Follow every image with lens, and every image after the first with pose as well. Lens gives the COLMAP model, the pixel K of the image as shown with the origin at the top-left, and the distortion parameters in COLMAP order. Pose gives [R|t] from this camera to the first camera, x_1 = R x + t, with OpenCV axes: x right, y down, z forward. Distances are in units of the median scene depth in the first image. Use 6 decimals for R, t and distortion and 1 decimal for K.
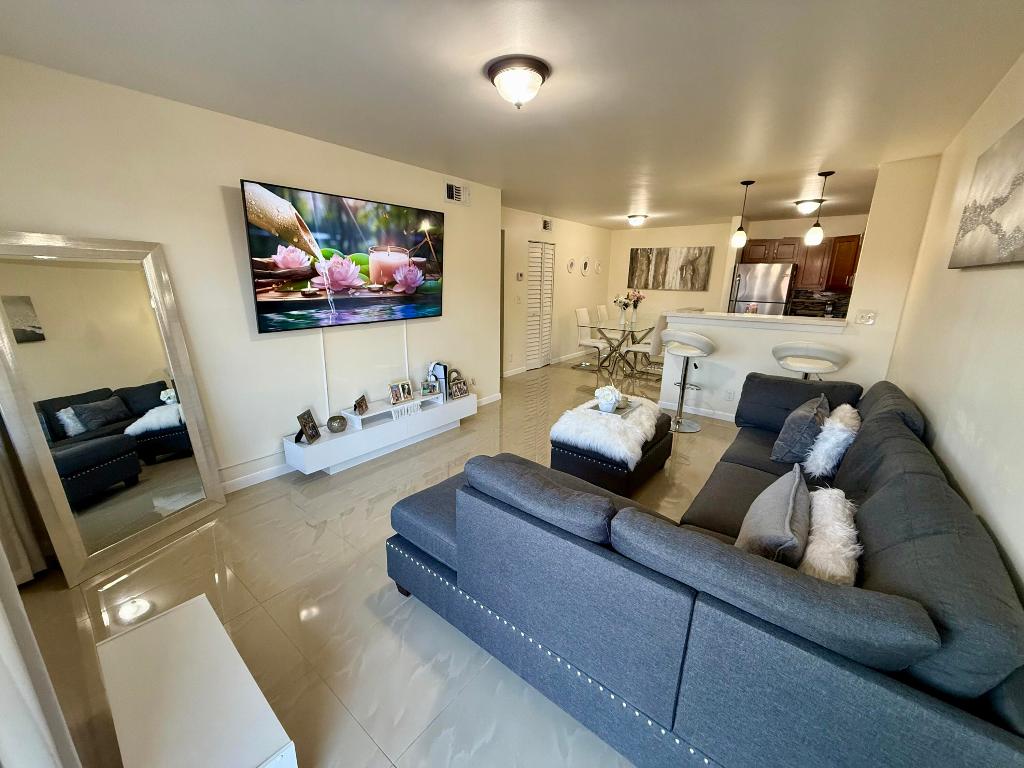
lens RADIAL K [[406.5, 0, 511.7], [0, 406.5, 386.6], [0, 0, 1]] dist [-0.003447, -0.000282]
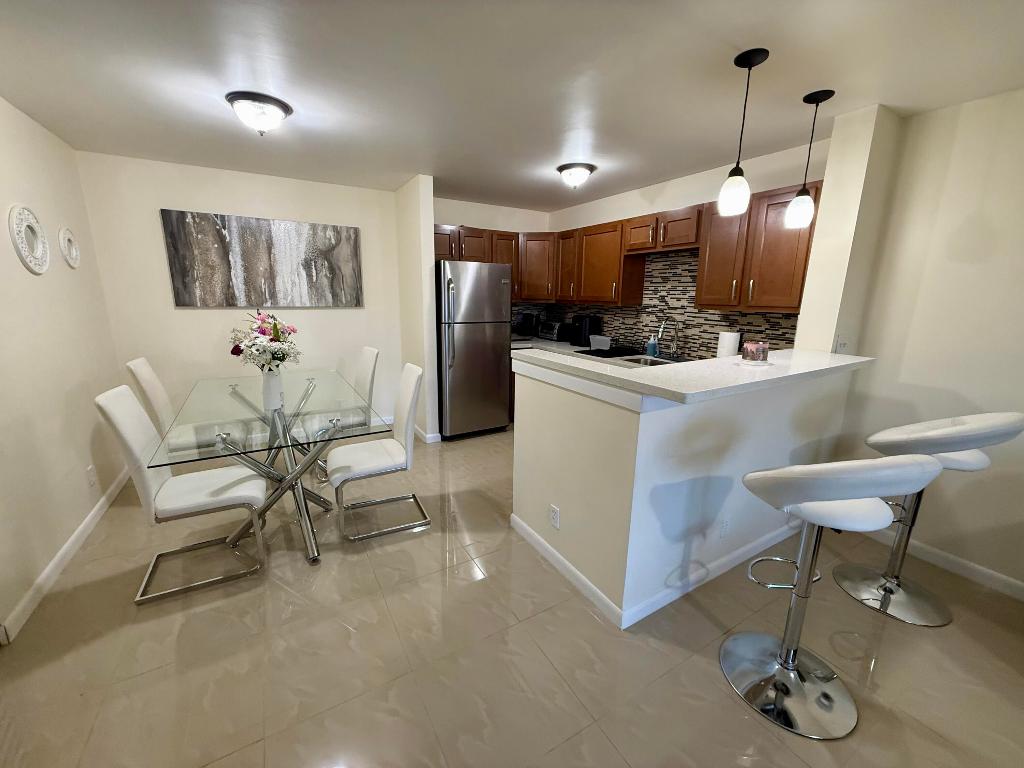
lens RADIAL K [[406.5, 0, 509.8], [0, 406.5, 382.7], [0, 0, 1]] dist [-0.003447, -0.000282]
pose [[0.352446, -0.212701, 0.911340, 0.012257], [0.235664, 0.962617, 0.133530, -0.153266], [-0.905673, 0.167708, 0.389397, 0.582118]]
